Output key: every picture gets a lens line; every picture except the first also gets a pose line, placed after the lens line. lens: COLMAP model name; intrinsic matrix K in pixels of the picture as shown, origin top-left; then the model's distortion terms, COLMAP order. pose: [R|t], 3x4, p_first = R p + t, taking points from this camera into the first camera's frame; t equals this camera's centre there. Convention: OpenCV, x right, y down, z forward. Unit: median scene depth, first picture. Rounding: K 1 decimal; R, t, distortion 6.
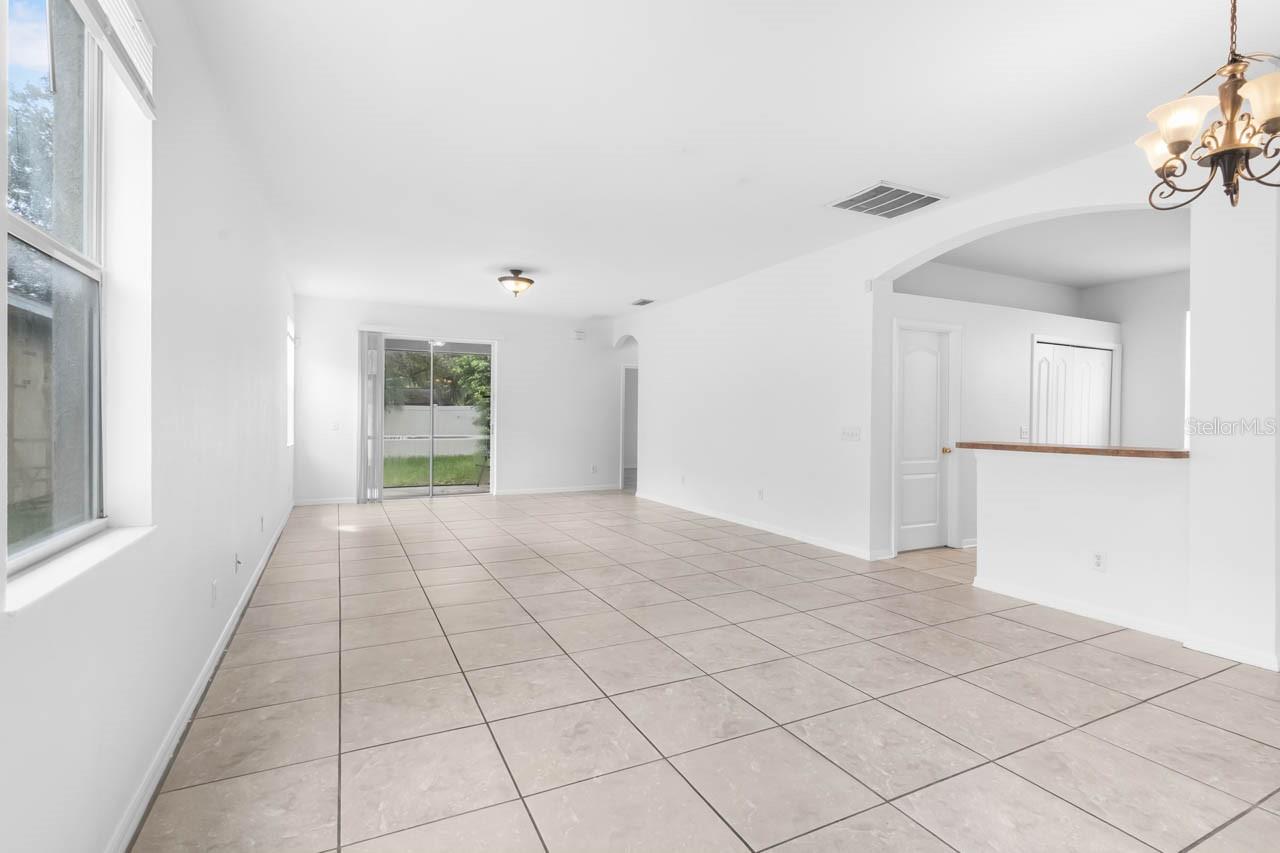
lens RADIAL K [[578.0, 0, 638.7], [0, 578.0, 423.4], [0, 0, 1]] dist [0.003967, 0.000008]
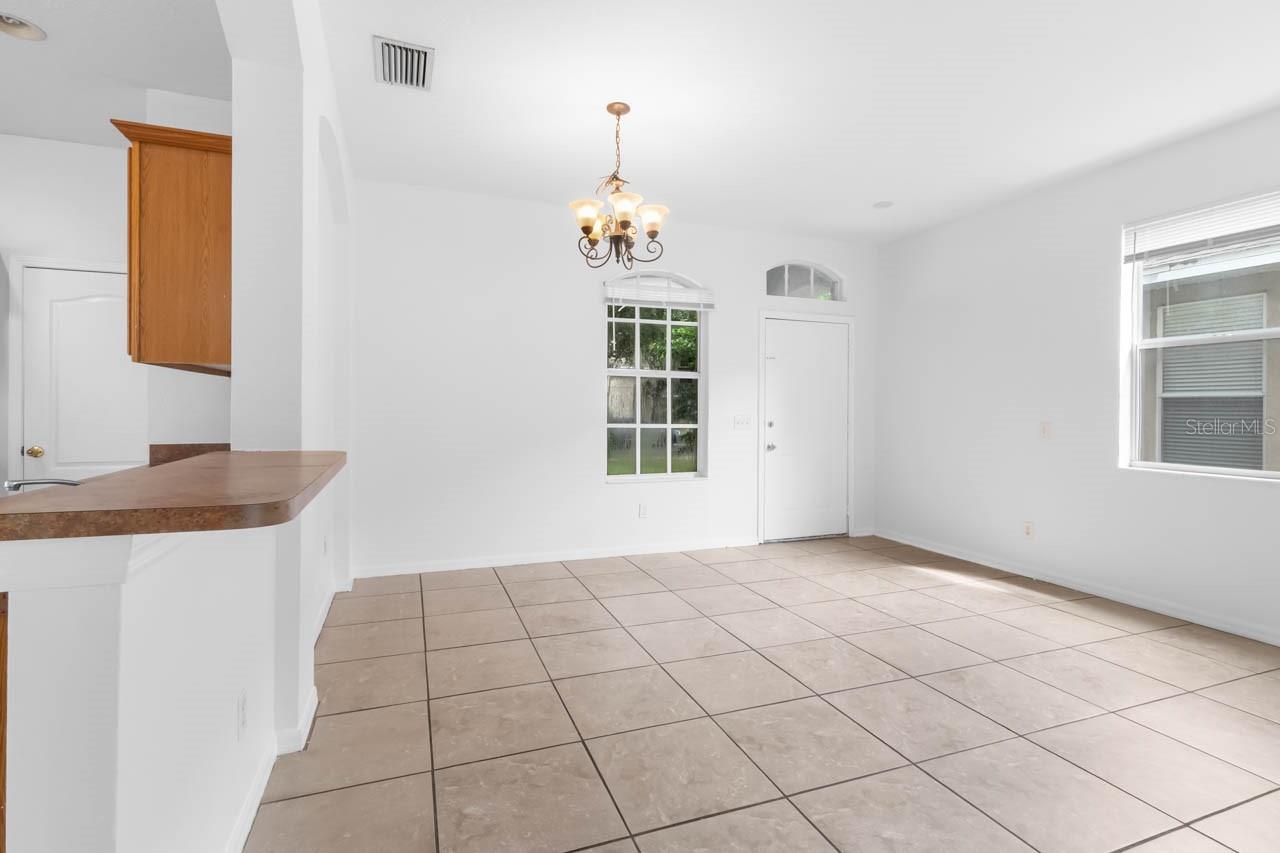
lens RADIAL K [[599.6, 0, 636.4], [0, 599.6, 414.3], [0, 0, 1]] dist [-0.000406, -0.000606]
pose [[-0.995421, -0.014646, 0.094463, 0.370995], [-0.012757, 0.999707, 0.020572, -0.010041], [-0.094736, 0.019273, -0.995316, 1.202574]]
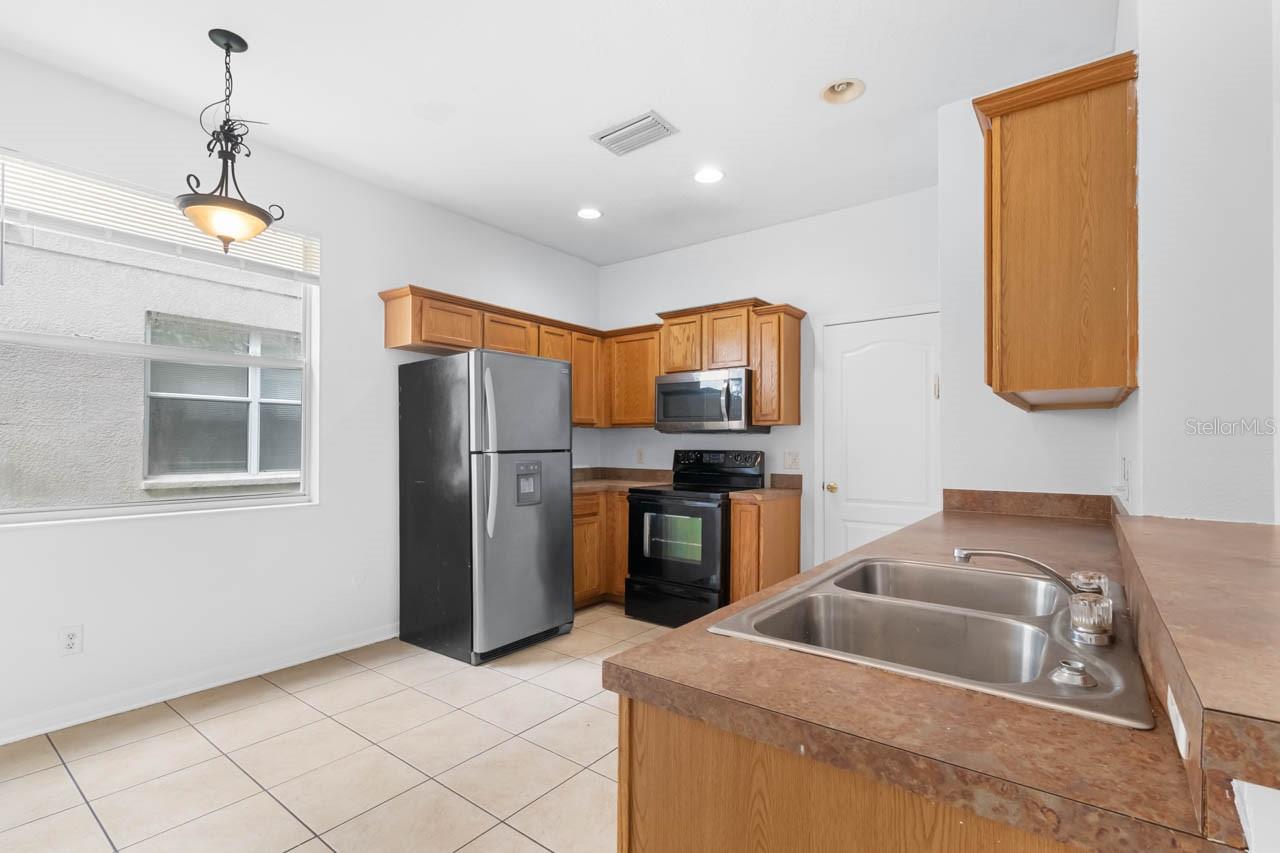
lens RADIAL K [[594.3, 0, 647.2], [0, 594.3, 433.7], [0, 0, 1]] dist [-0.001888, -0.000285]
pose [[-0.445809, 0.005743, 0.895110, 0.577311], [0.002136, 0.999983, -0.005352, -0.009699], [-0.895126, -0.000474, -0.445814, 1.128496]]
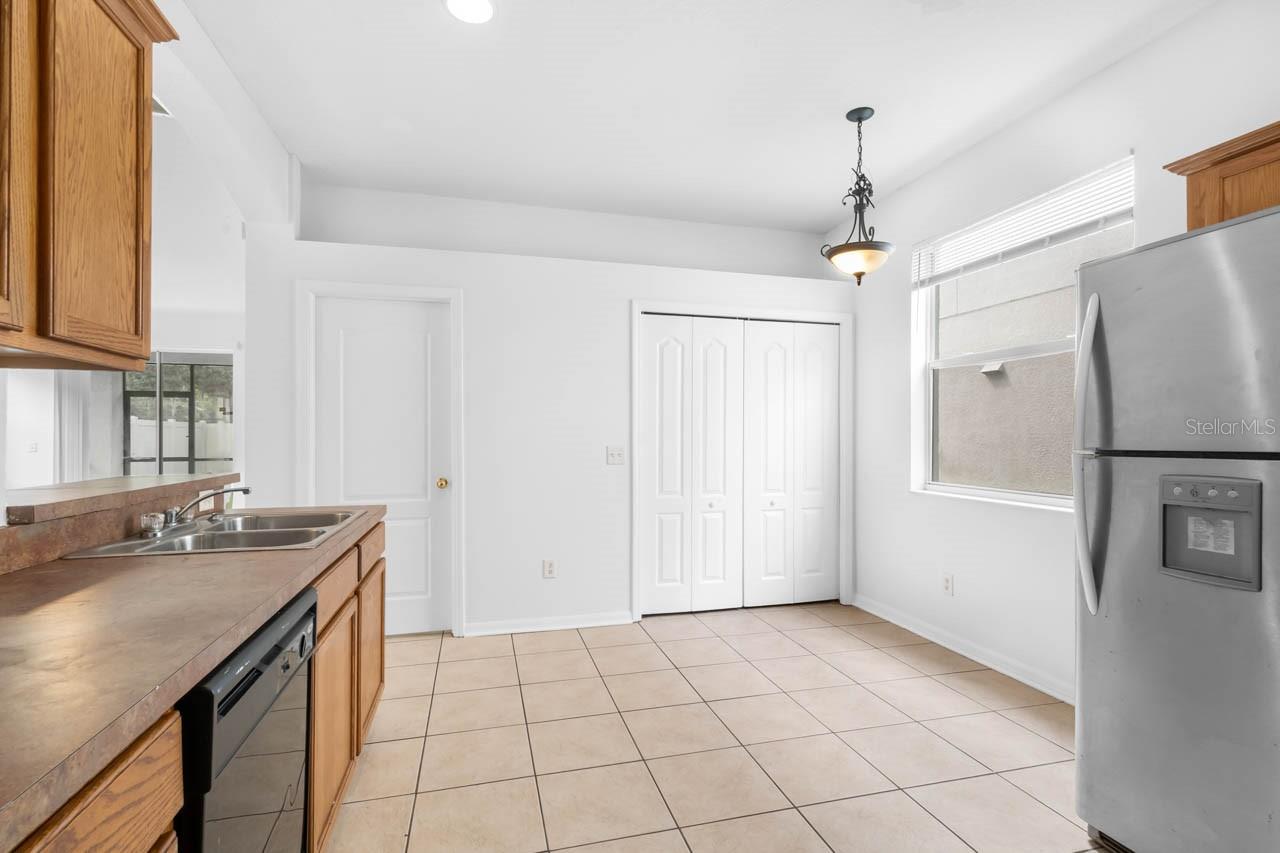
lens RADIAL K [[589.0, 0, 643.0], [0, 589.0, 434.0], [0, 0, 1]] dist [-0.000033, -0.000114]
pose [[0.981314, -0.007332, -0.192274, 1.132207], [0.004825, 0.999897, -0.013504, 0.001035], [0.192353, 0.012323, 0.981248, 0.509845]]
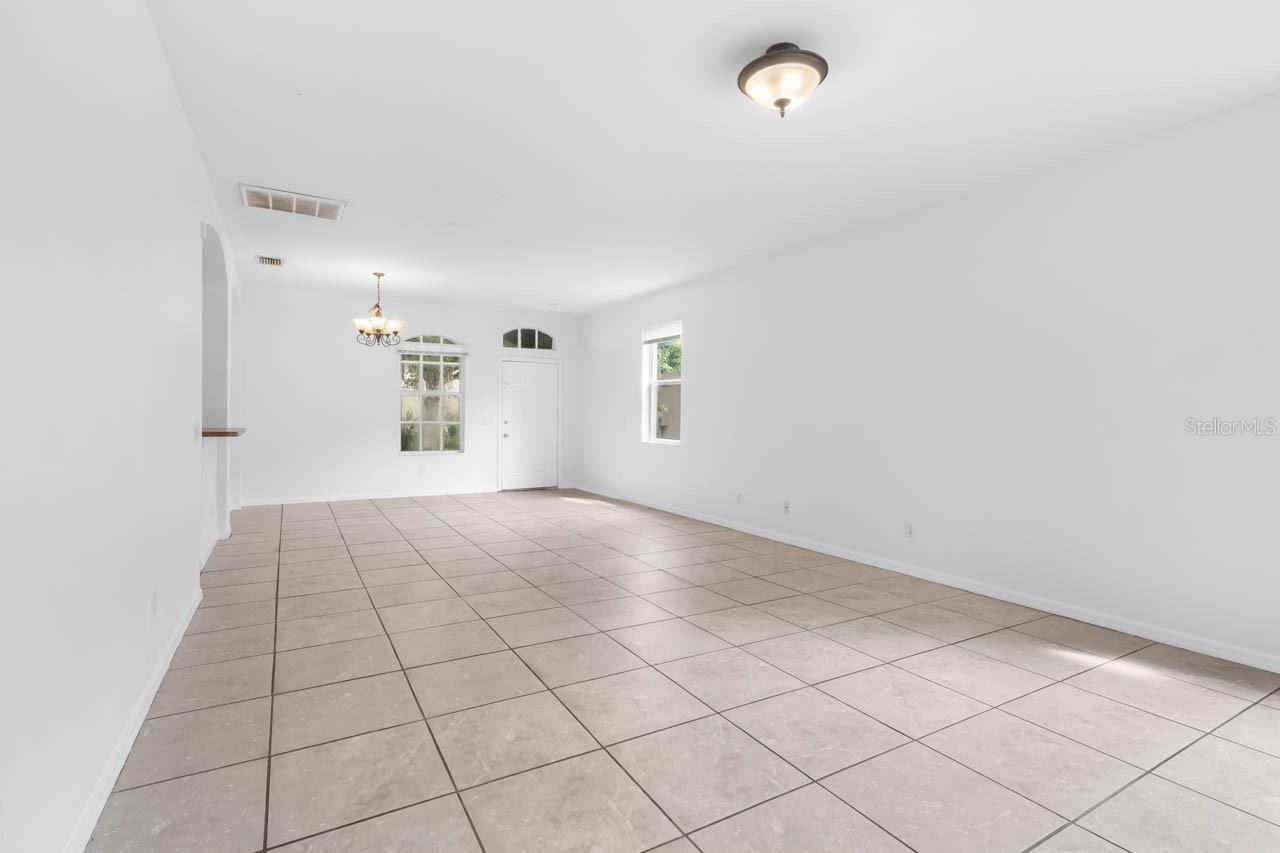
lens RADIAL K [[599.6, 0, 636.4], [0, 599.6, 414.3], [0, 0, 1]] dist [-0.000406, -0.000606]
pose [[-0.997670, -0.016396, -0.066221, -0.130366], [-0.016888, 0.999834, 0.006886, -0.019562], [0.066097, 0.007989, -0.997781, 2.137273]]
